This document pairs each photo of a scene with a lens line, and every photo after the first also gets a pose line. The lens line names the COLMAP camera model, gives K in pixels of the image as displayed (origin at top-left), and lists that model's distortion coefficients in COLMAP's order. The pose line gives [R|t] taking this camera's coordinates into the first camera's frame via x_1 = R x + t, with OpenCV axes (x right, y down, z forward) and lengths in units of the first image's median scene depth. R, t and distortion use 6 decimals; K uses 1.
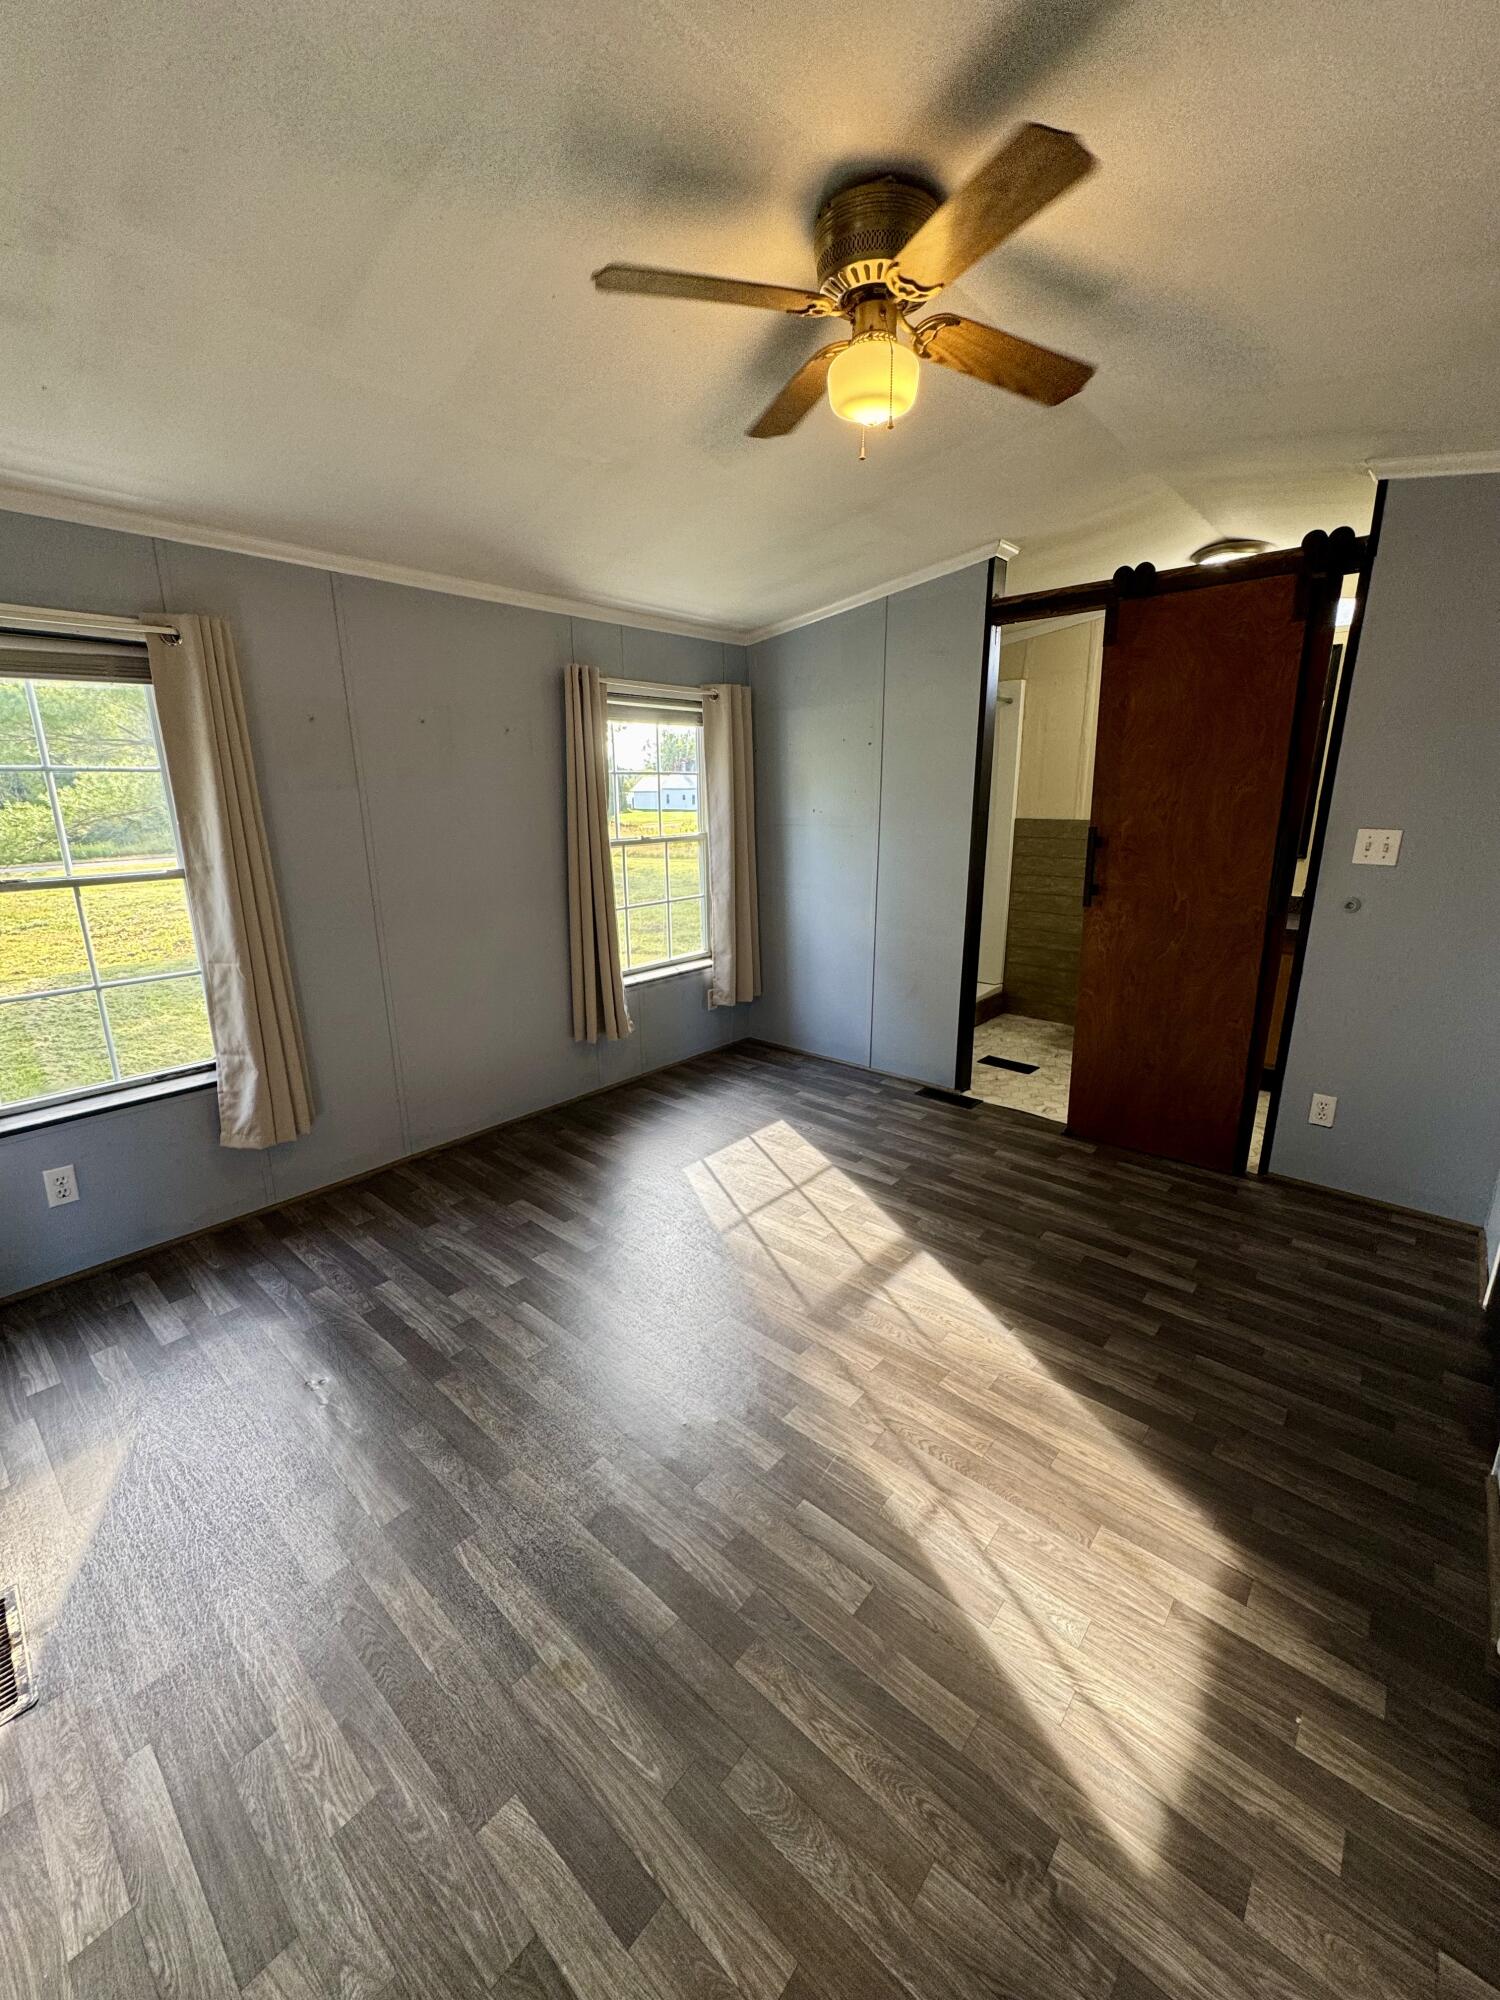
lens RADIAL K [[793.5, 0, 750.0], [0, 793.5, 1000.0], [0, 0, 1]] dist [0.000863, 0.000151]
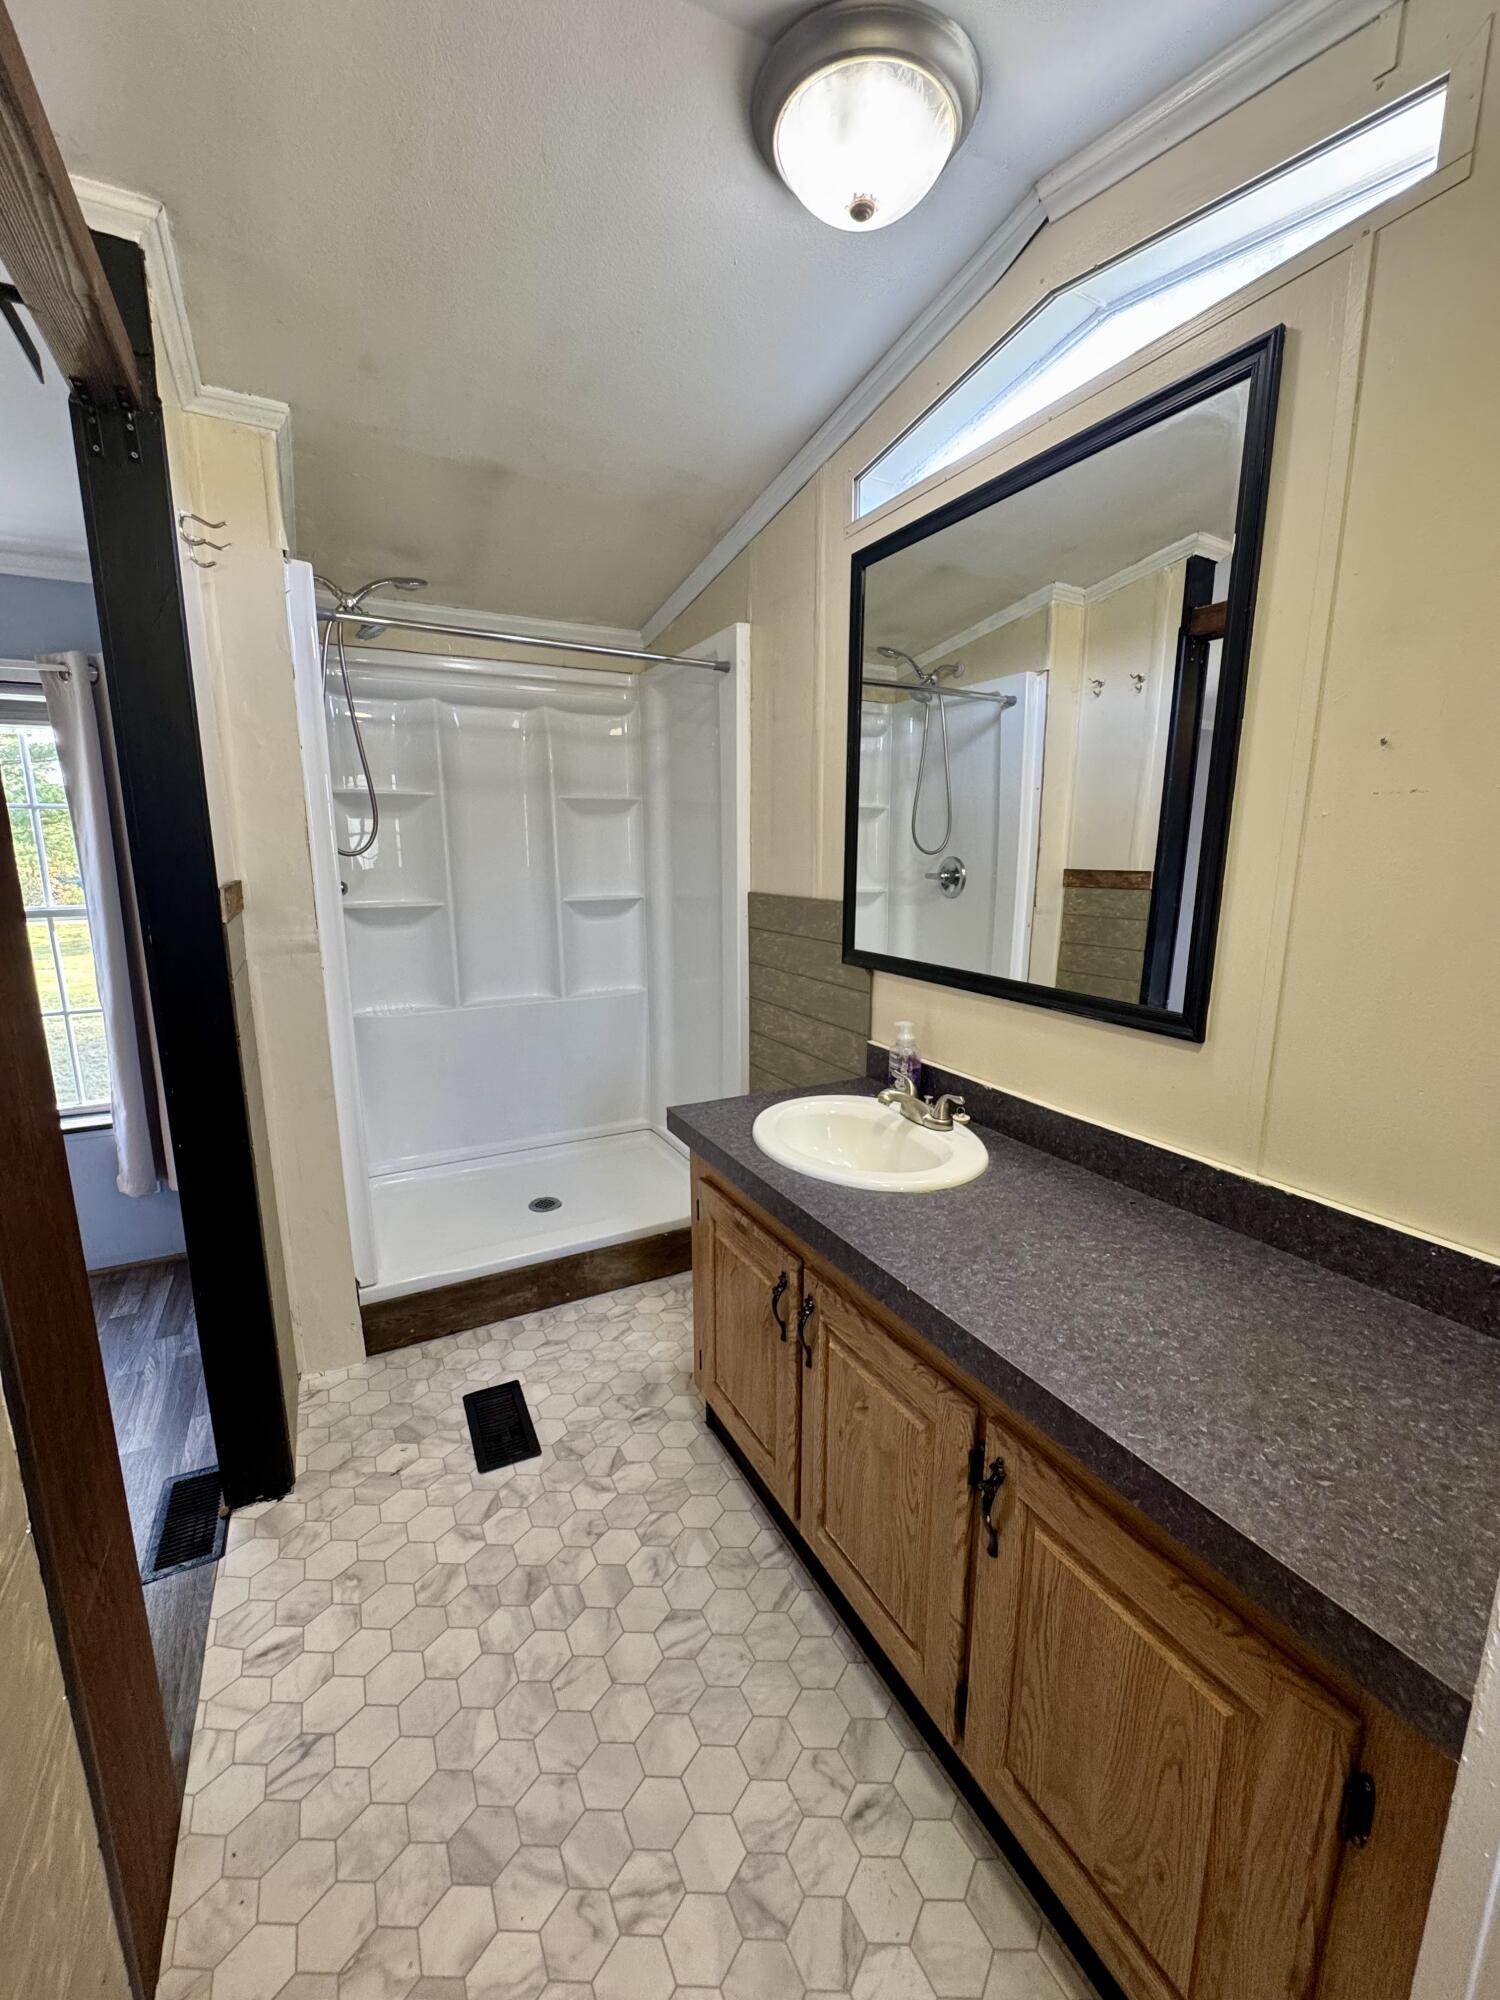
lens RADIAL K [[793.5, 0, 750.0], [0, 793.5, 1000.0], [0, 0, 1]] dist [0.000863, 0.000151]
pose [[0.932955, 0.077321, -0.351592, 0.602264], [-0.099877, 0.993915, -0.046447, -0.155181], [0.345862, 0.078449, 0.935000, 0.600328]]
